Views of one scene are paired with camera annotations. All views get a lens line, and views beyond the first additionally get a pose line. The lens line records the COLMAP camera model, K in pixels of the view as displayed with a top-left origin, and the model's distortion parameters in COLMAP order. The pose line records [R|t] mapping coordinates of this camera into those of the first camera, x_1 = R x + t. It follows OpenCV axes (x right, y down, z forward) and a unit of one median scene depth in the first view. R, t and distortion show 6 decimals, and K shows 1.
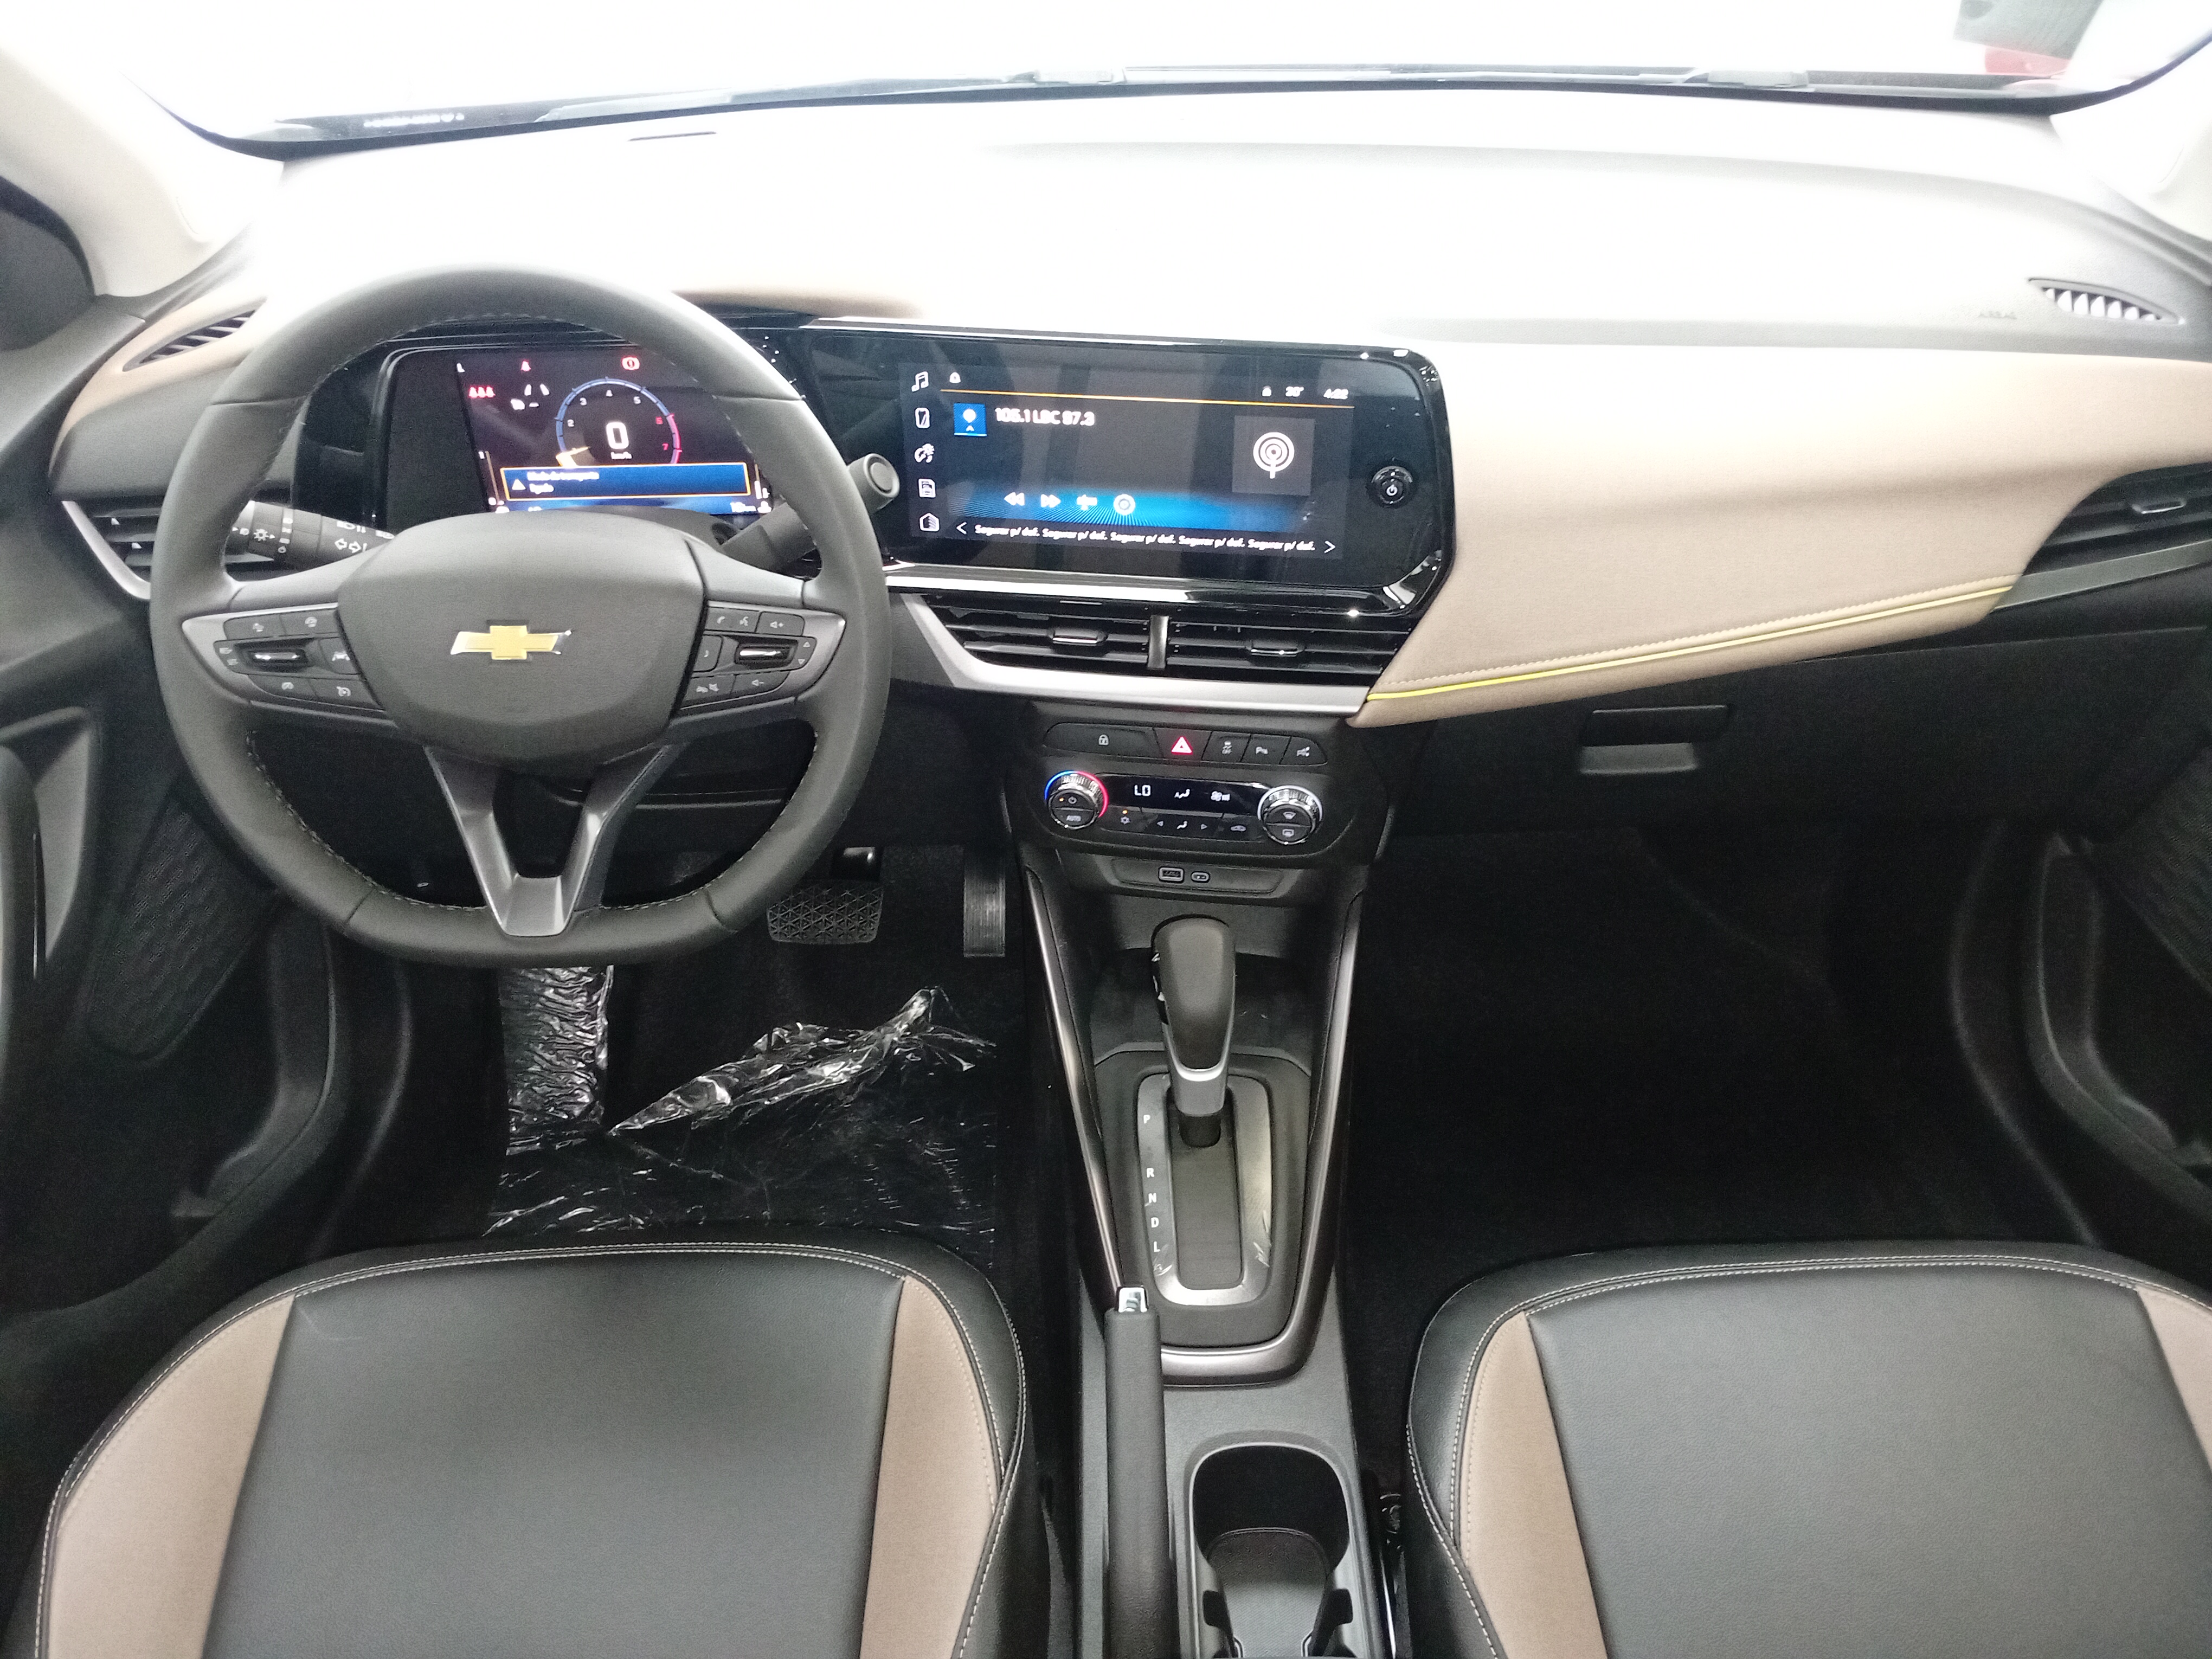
lens RADIAL K [[1907.5, 0, 1112.5], [0, 1907.5, 835.7], [0, 0, 1]] dist [0.117072, -0.304463]
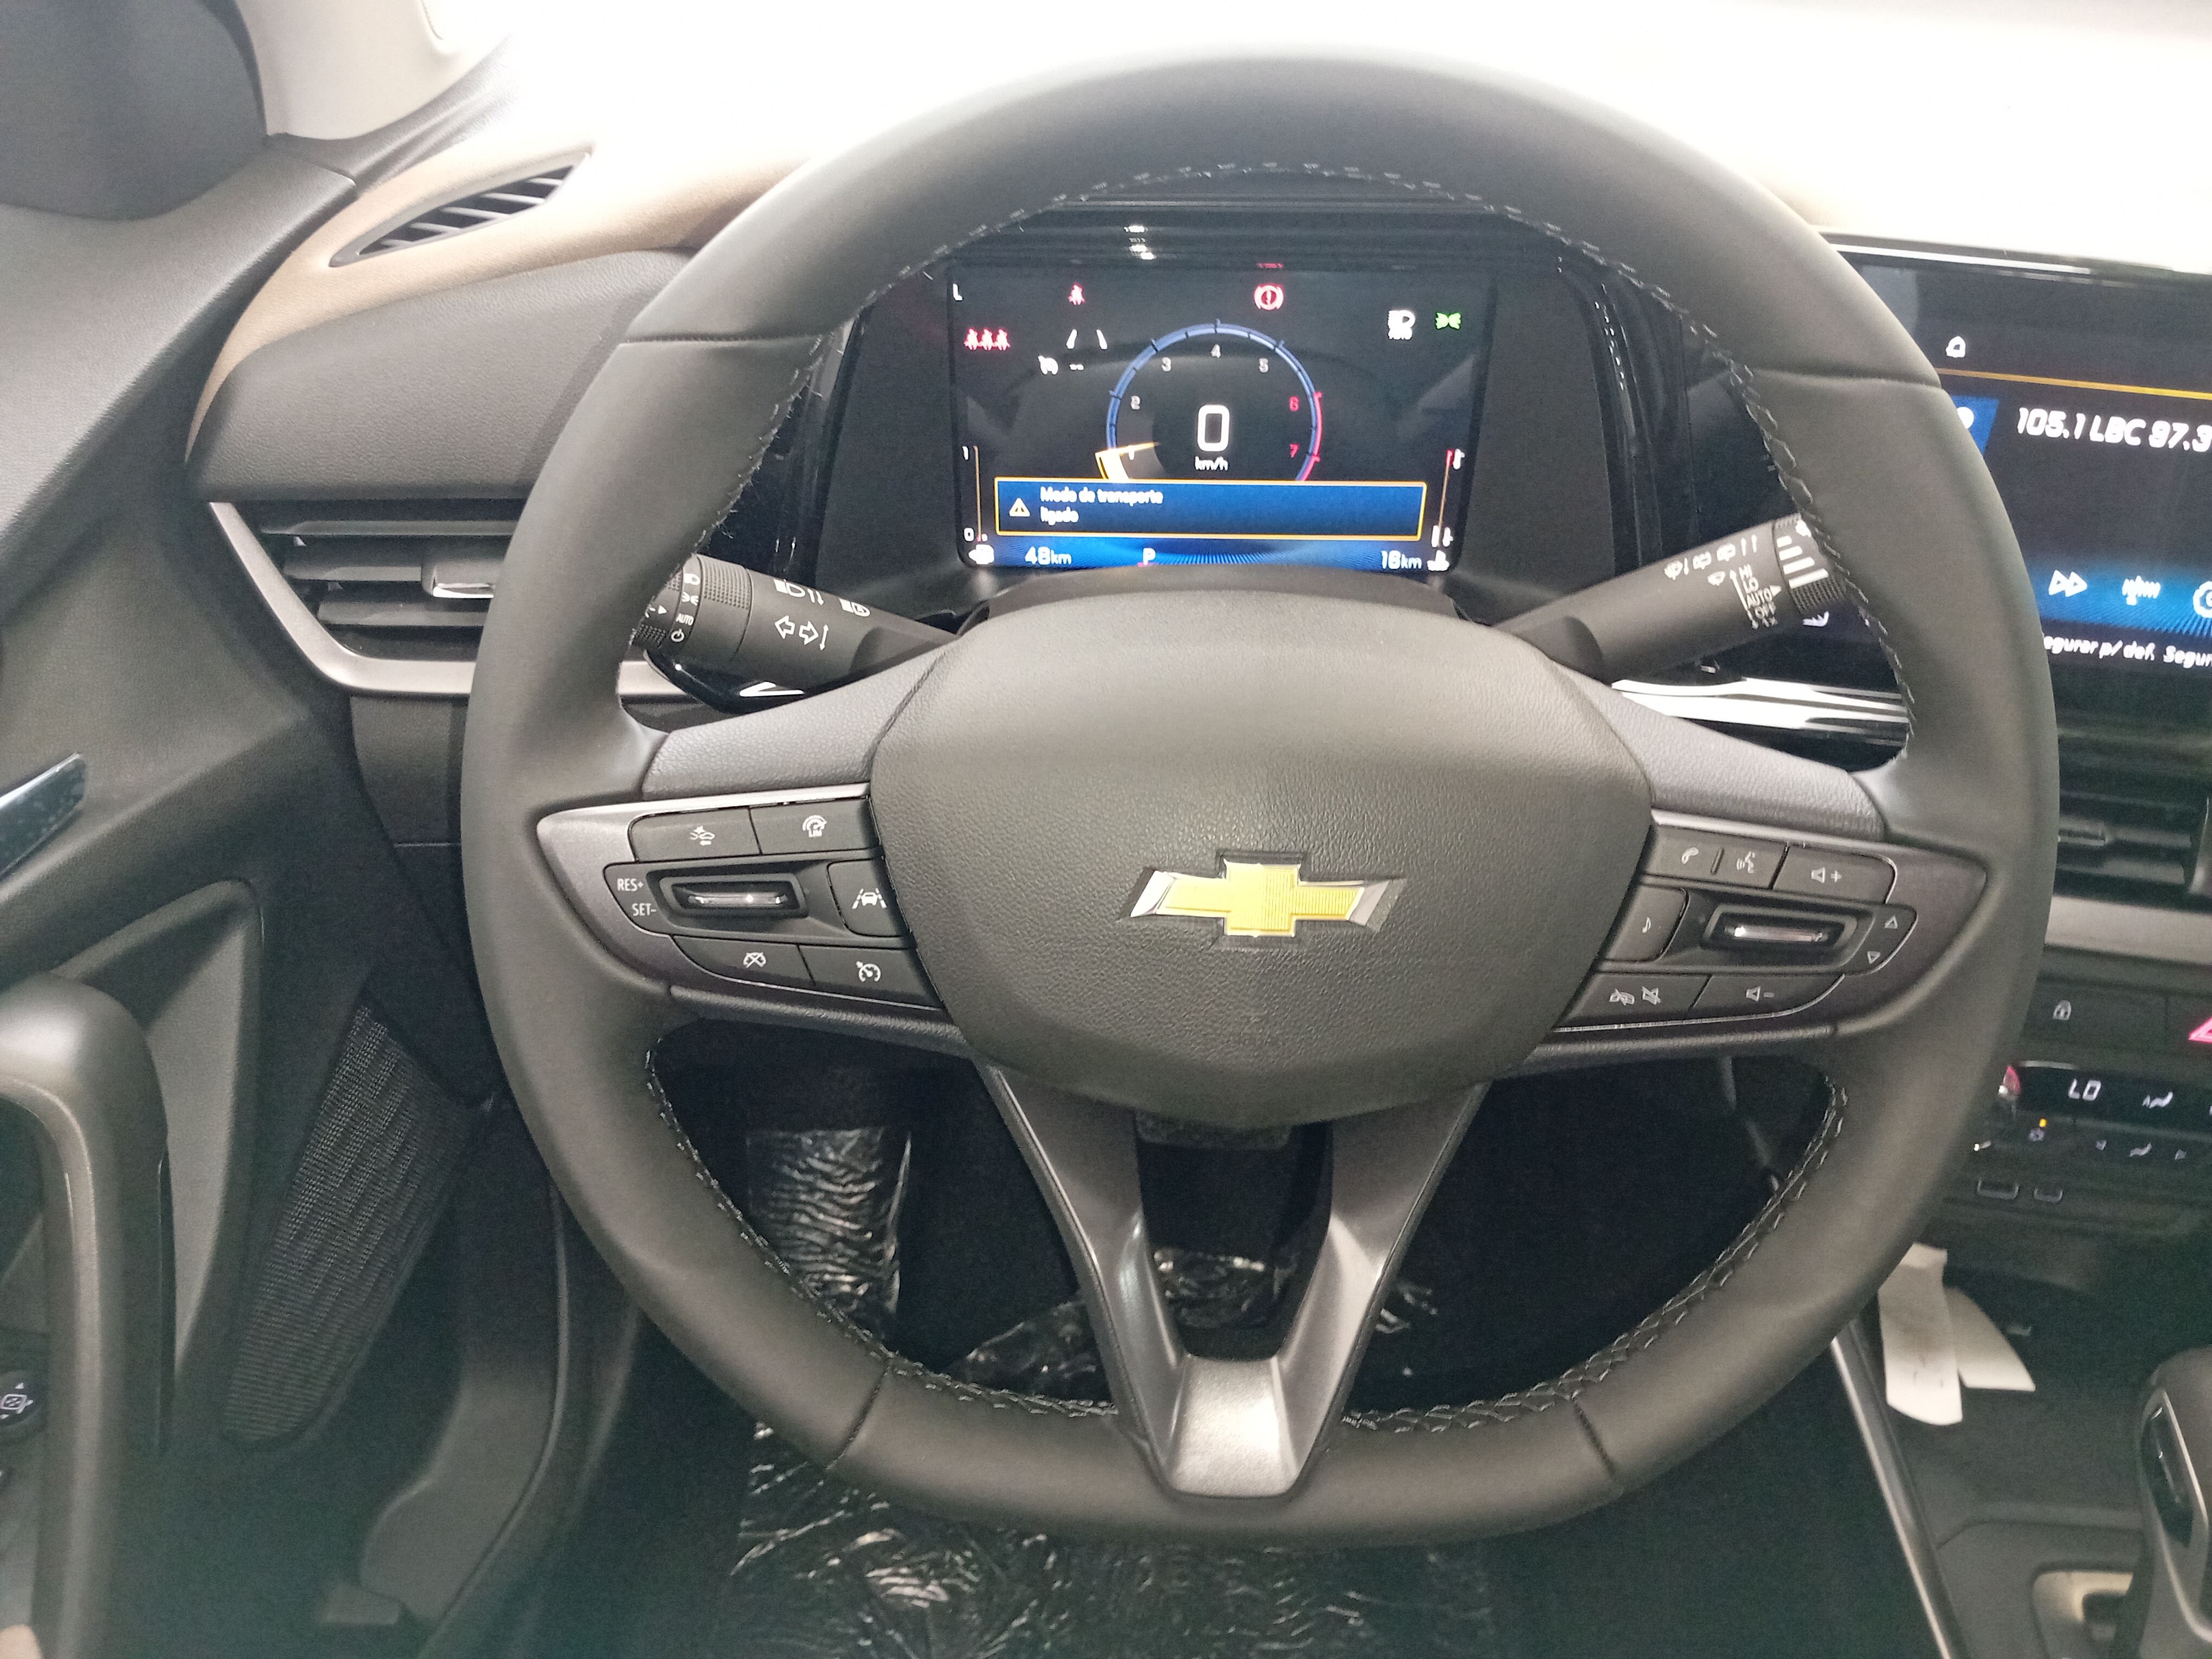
lens RADIAL K [[1907.5, 0, 1112.5], [0, 1907.5, 835.7], [0, 0, 1]] dist [0.117072, -0.304463]
pose [[0.999075, 0.042937, 0.002225, -0.294327], [-0.042968, 0.998943, 0.016311, -0.101745], [-0.001523, -0.016392, 0.999864, 0.461621]]
